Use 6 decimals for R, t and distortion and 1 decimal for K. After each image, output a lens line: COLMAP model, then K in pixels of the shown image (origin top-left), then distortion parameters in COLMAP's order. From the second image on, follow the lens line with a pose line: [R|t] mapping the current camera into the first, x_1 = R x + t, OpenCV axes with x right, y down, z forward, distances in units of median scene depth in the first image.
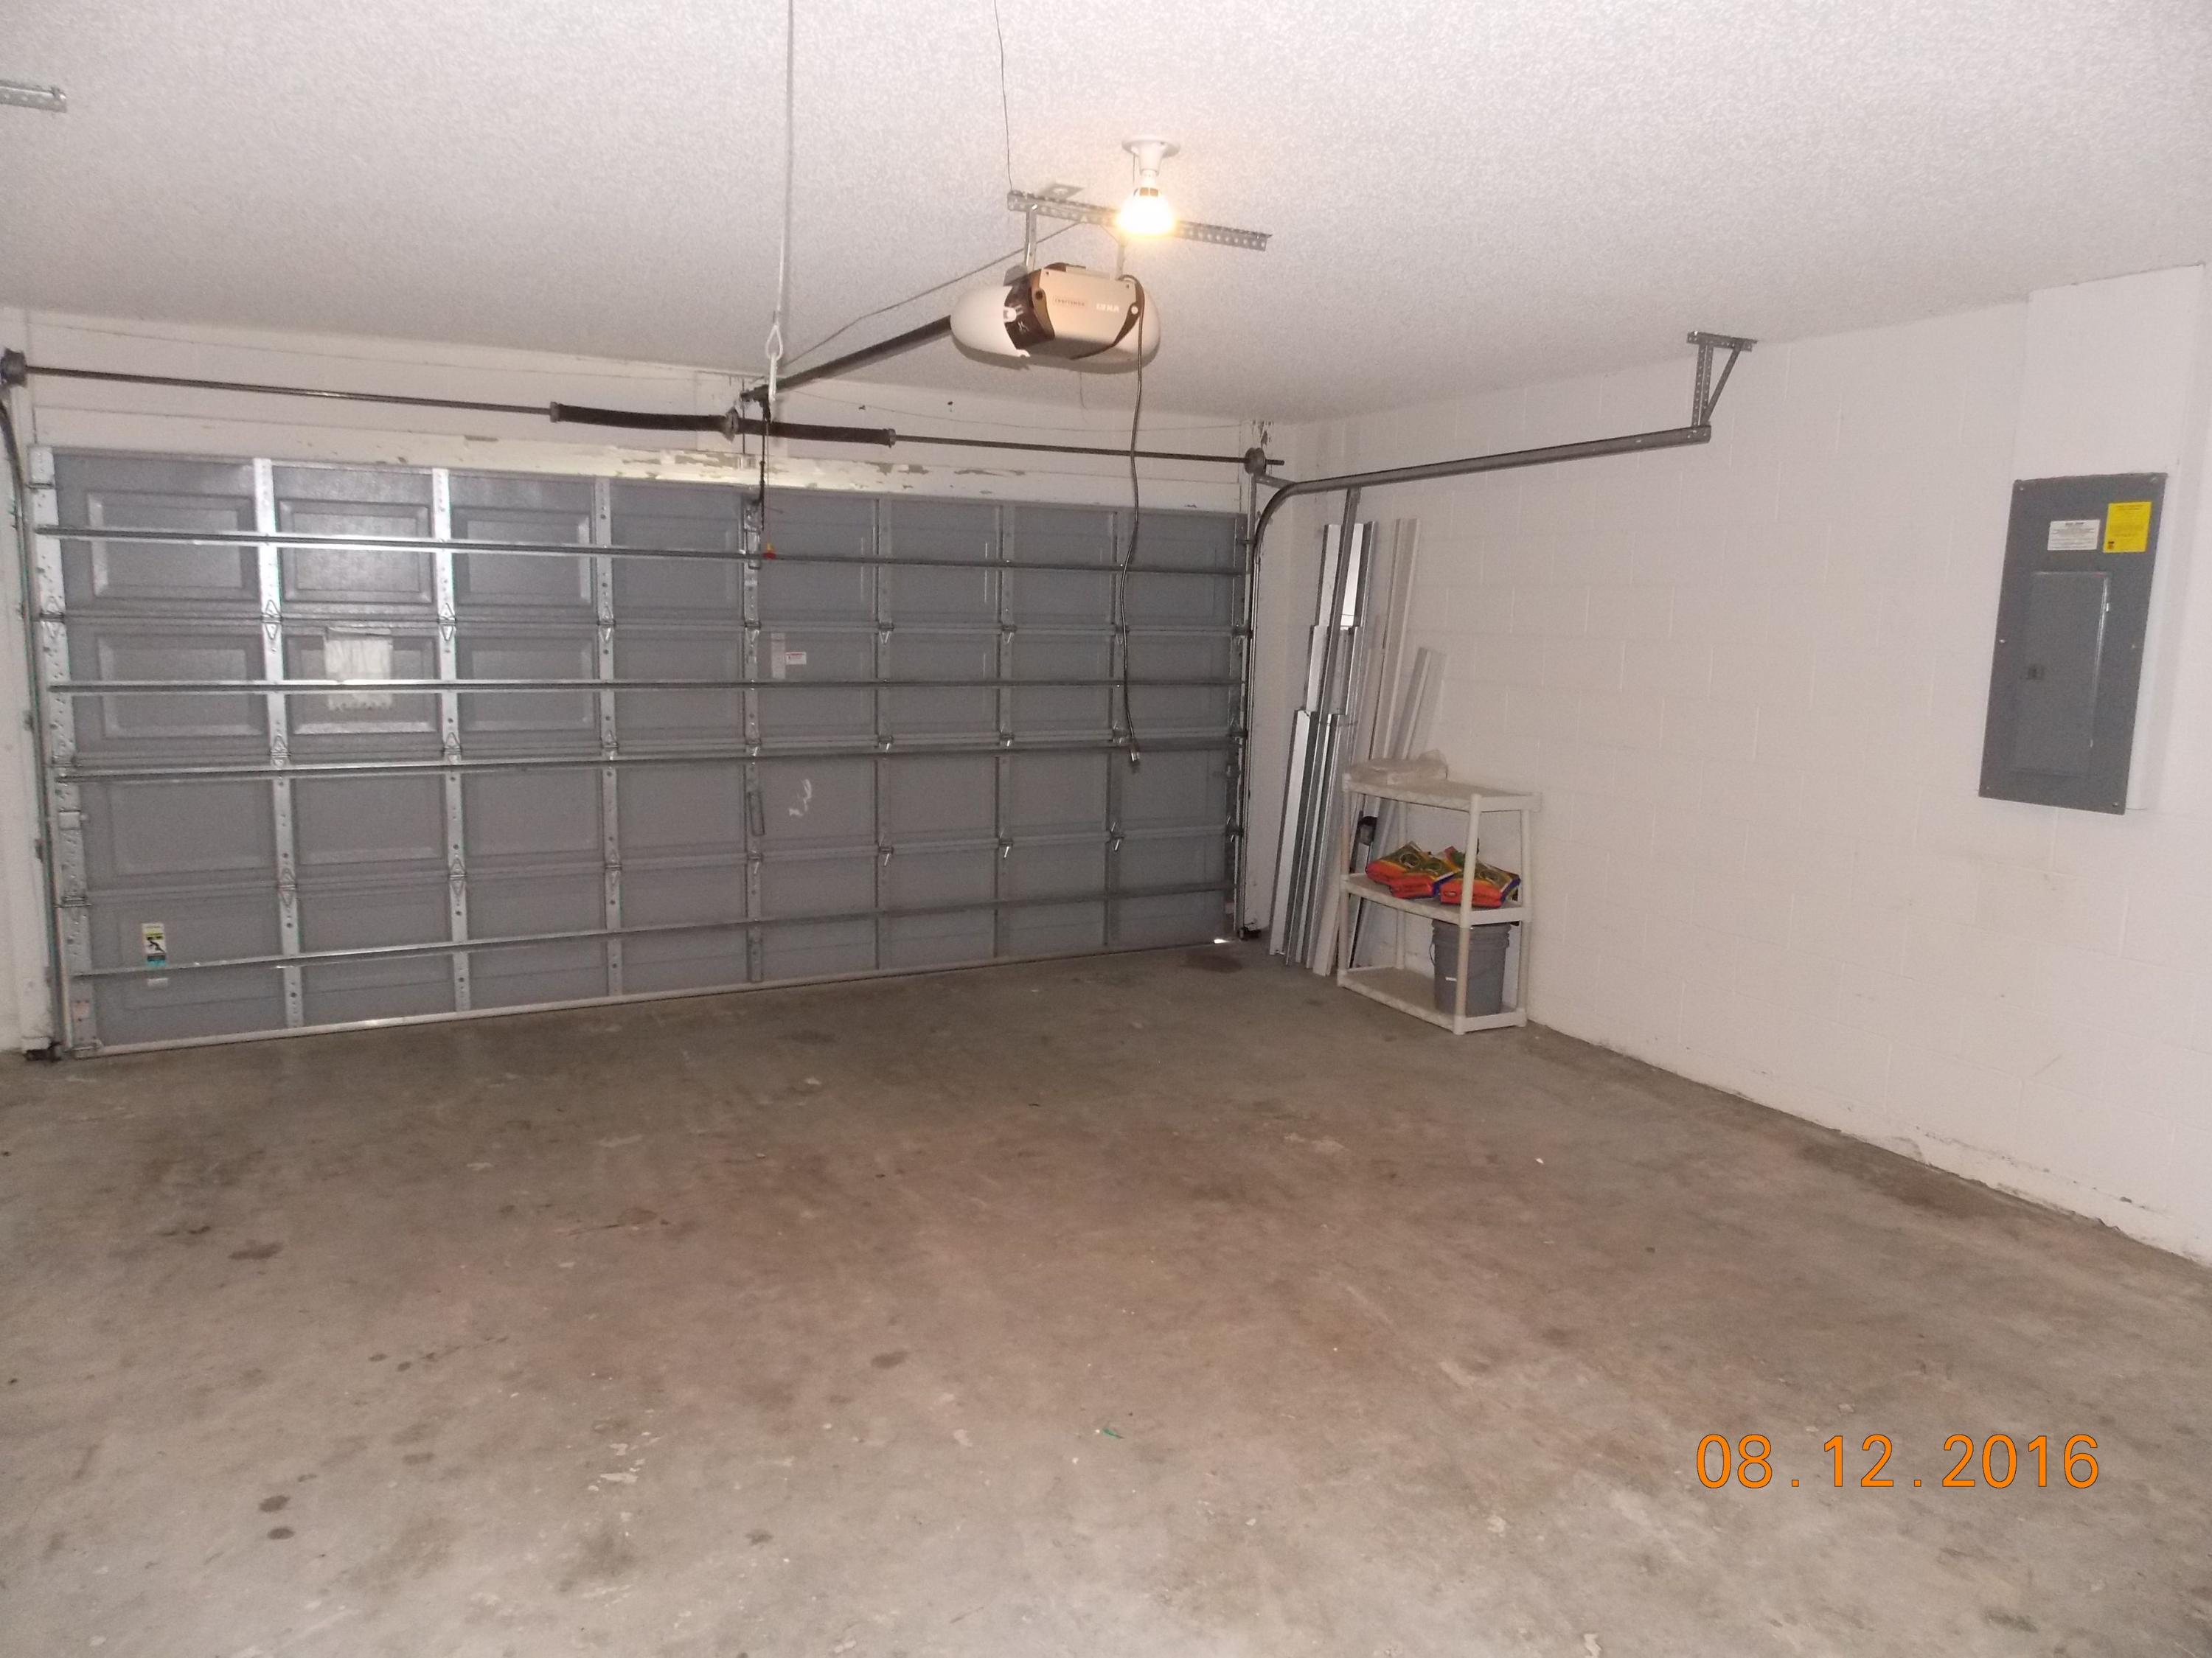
lens RADIAL K [[1466.2, 0, 1100.8], [0, 1466.2, 821.8], [0, 0, 1]] dist [0.002489, 0.000521]
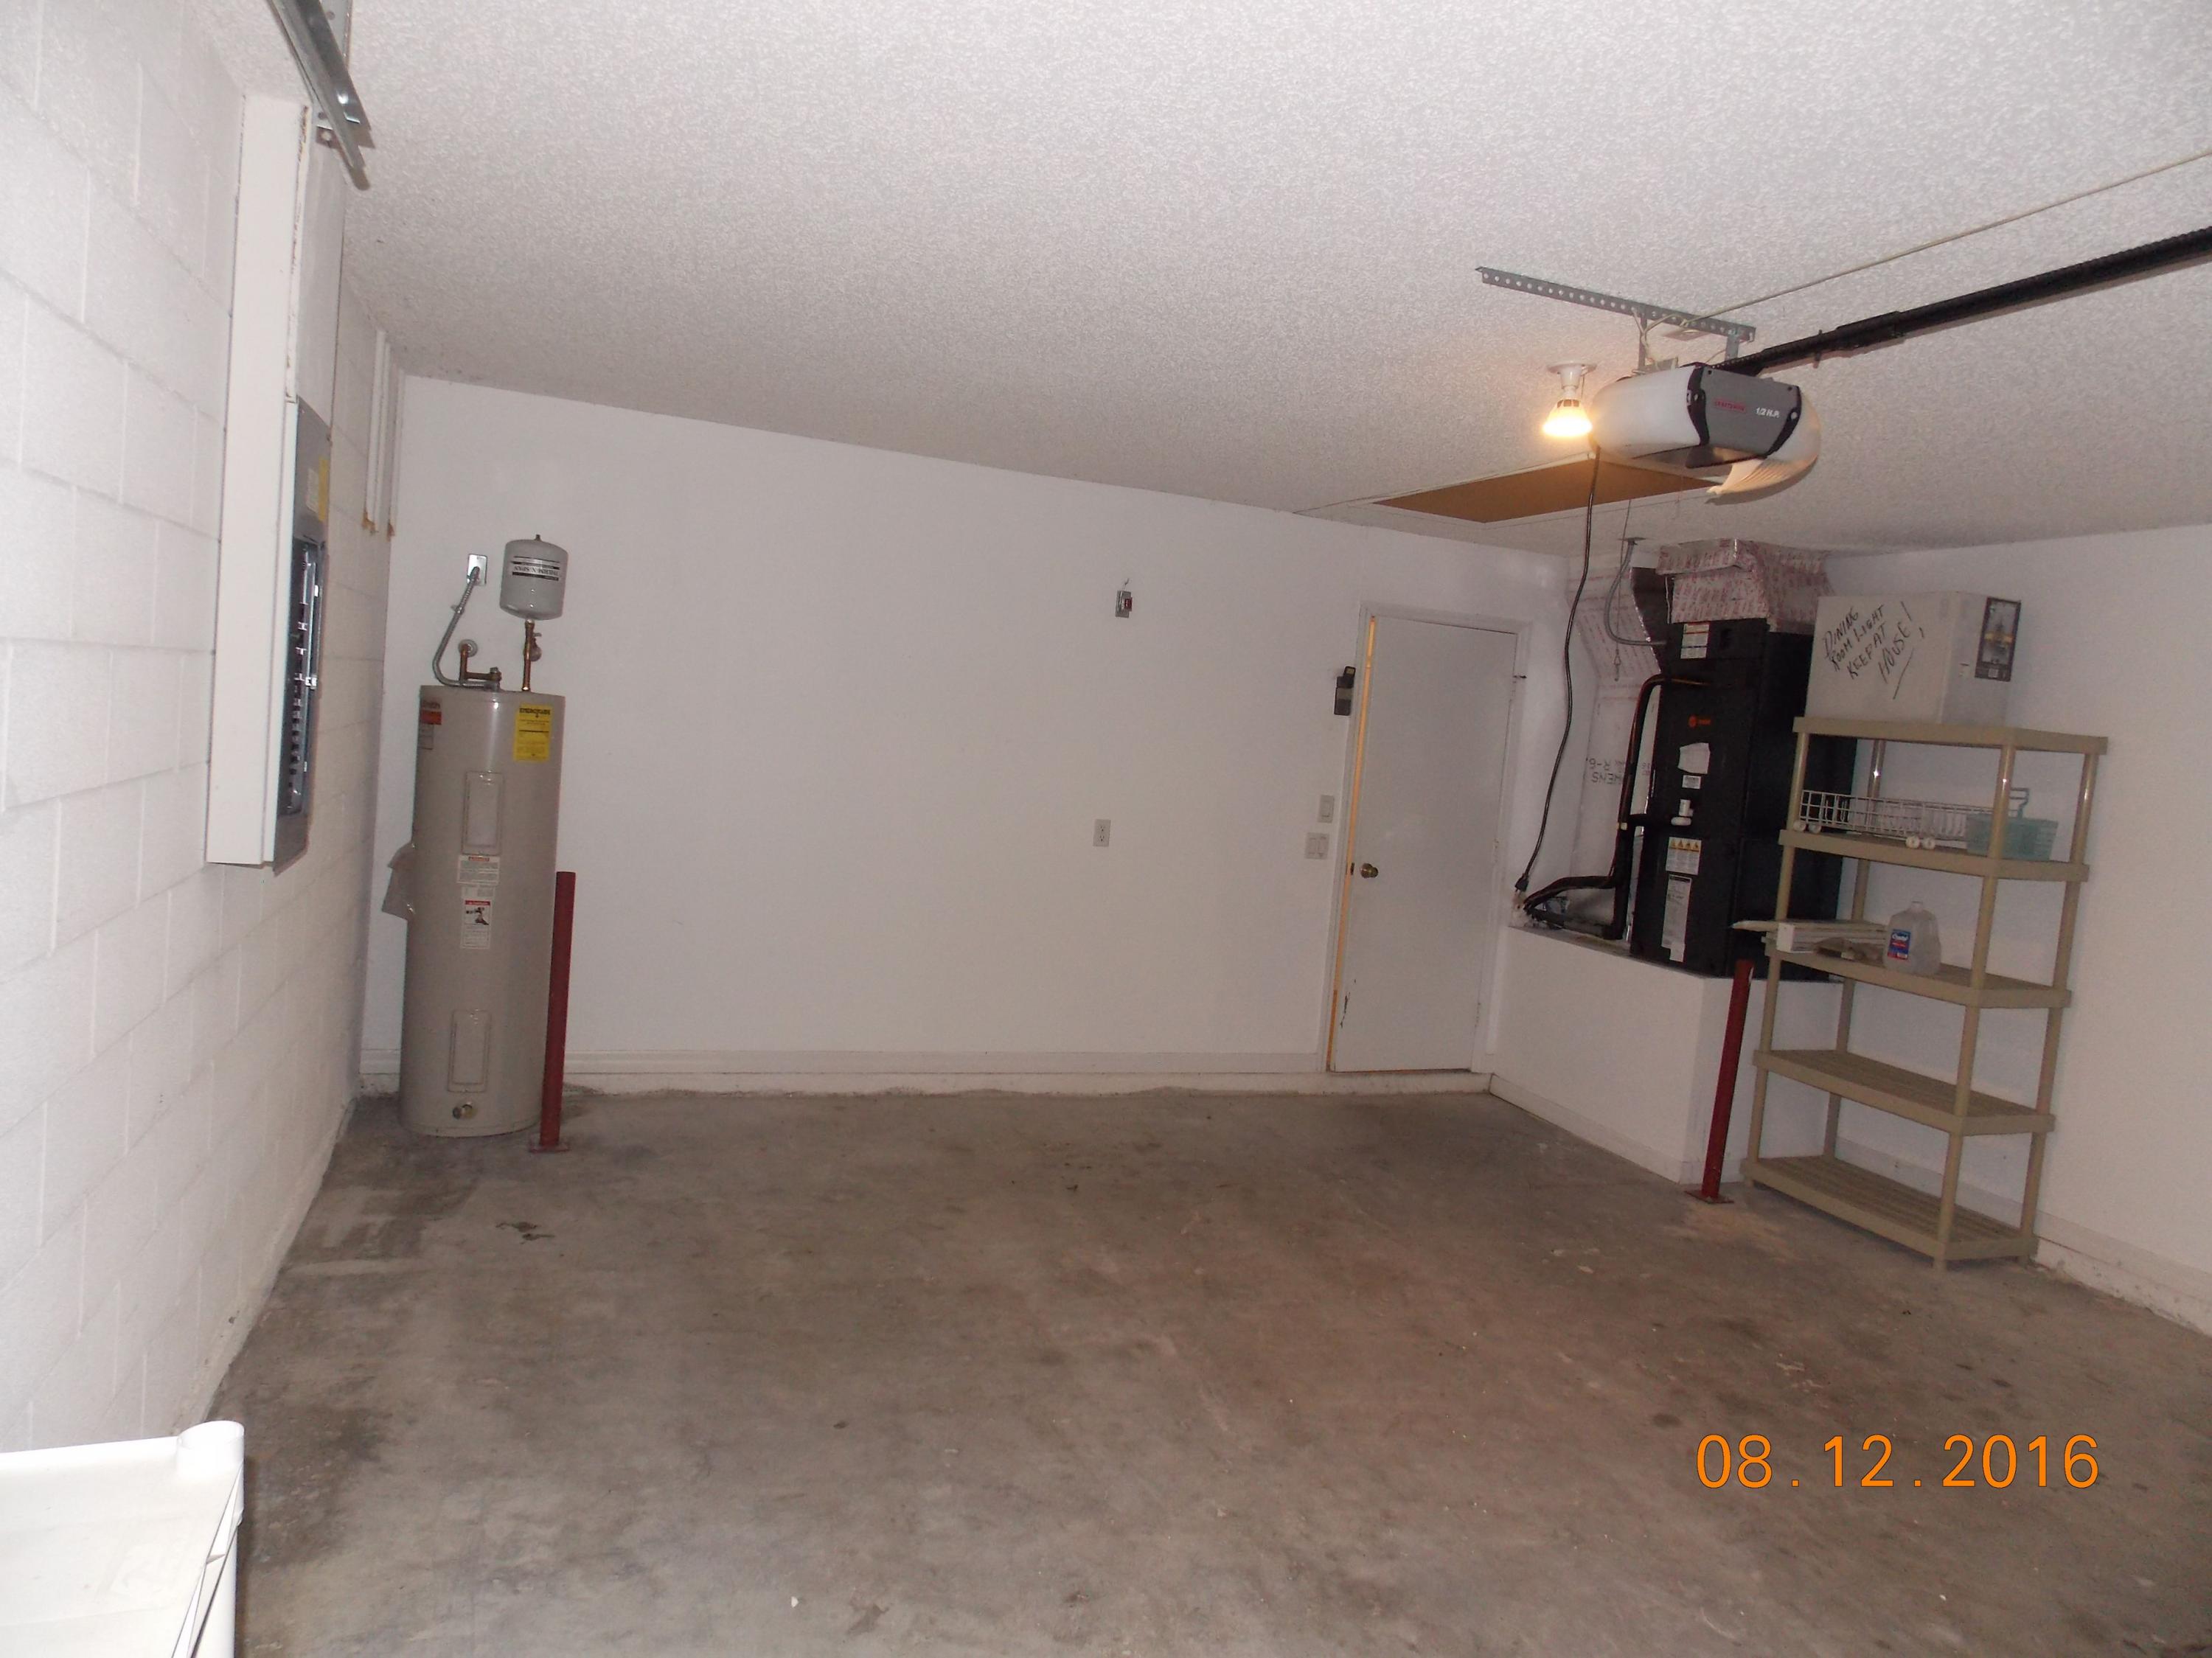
lens RADIAL K [[1466.2, 0, 1100.8], [0, 1466.2, 821.8], [0, 0, 1]] dist [0.002489, 0.000521]
pose [[-0.986235, -0.120797, 0.112908, 0.200973], [-0.094876, 0.972674, 0.211905, -0.263291], [-0.135420, 0.198276, -0.970746, 1.957291]]
